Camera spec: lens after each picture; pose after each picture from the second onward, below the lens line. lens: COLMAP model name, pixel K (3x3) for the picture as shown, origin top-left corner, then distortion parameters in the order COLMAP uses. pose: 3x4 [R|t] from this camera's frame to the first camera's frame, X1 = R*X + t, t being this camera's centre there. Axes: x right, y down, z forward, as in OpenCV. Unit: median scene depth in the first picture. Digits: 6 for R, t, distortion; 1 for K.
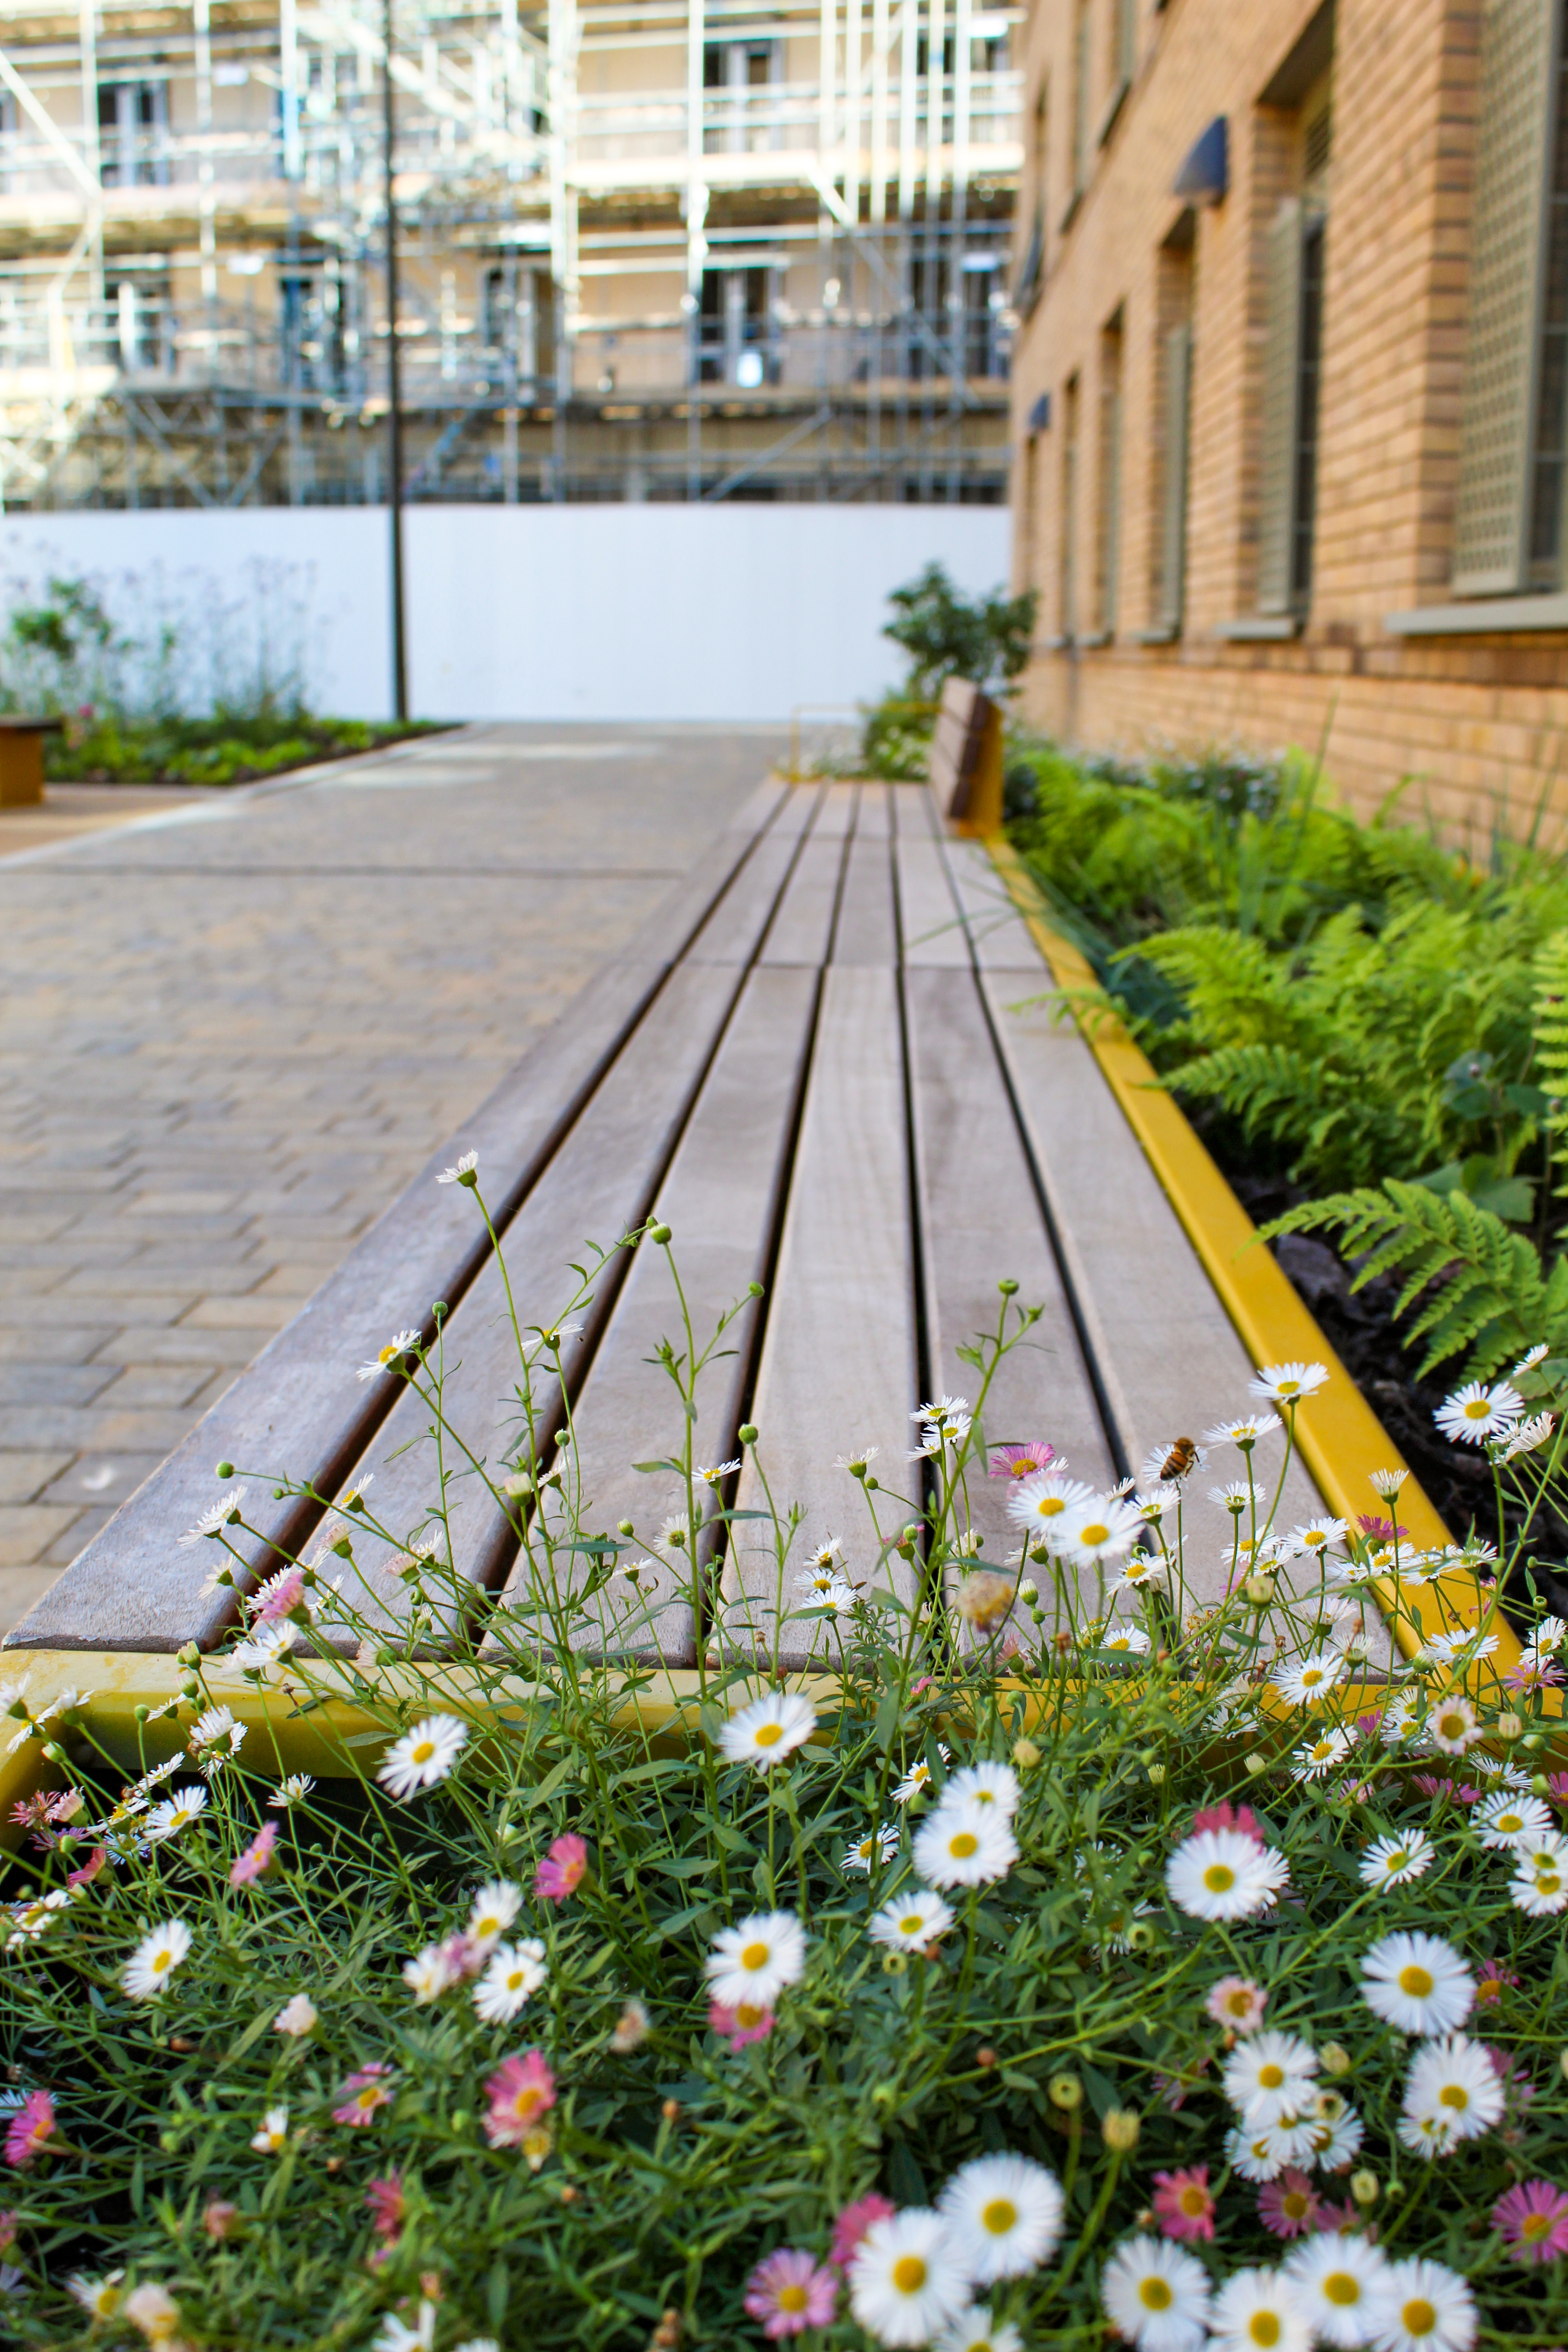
lens RADIAL K [[2421.9, 0, 784.0], [0, 2421.9, 1176.0], [0, 0, 1]] dist [-0.050134, 0.006320]
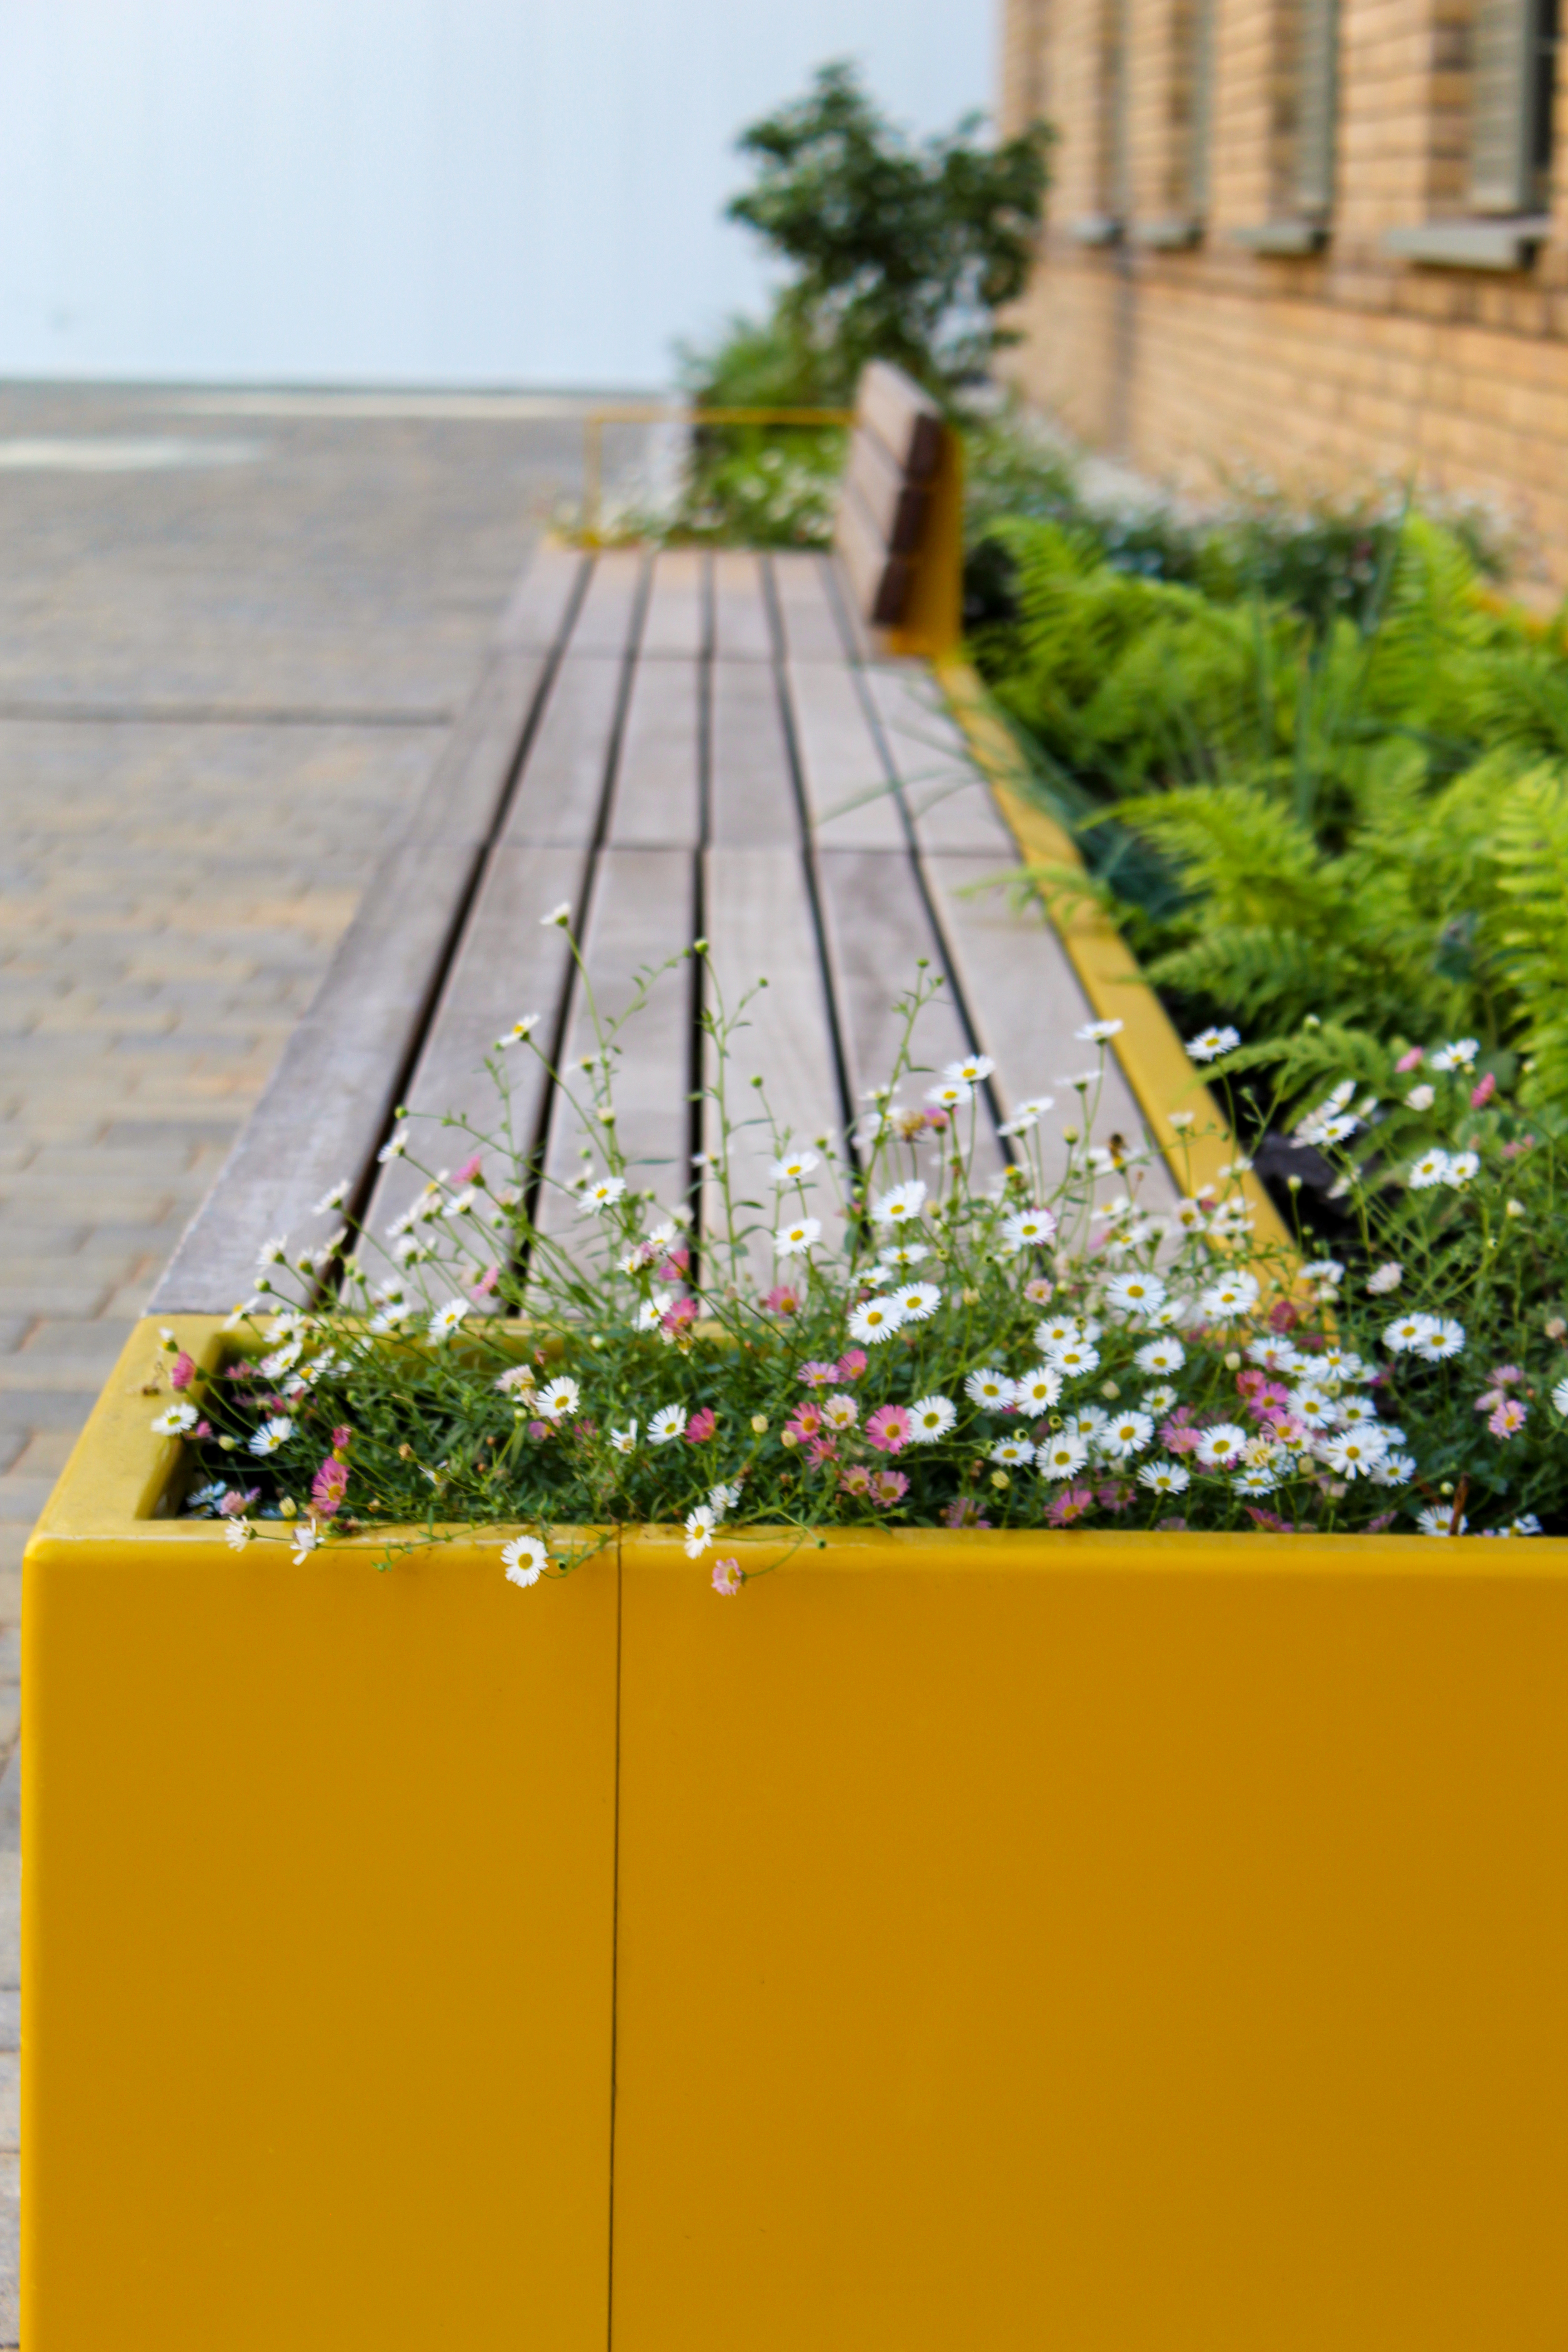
lens RADIAL K [[5603.4, 0, 784.6], [0, 5603.4, 1232.4], [0, 0, 1]] dist [0.195349, 0.020079]
pose [[0.998583, -0.002488, 0.053158, -0.025937], [0.004235, 0.999454, -0.032773, 0.044609], [-0.053047, 0.032952, 0.998048, -0.354315]]
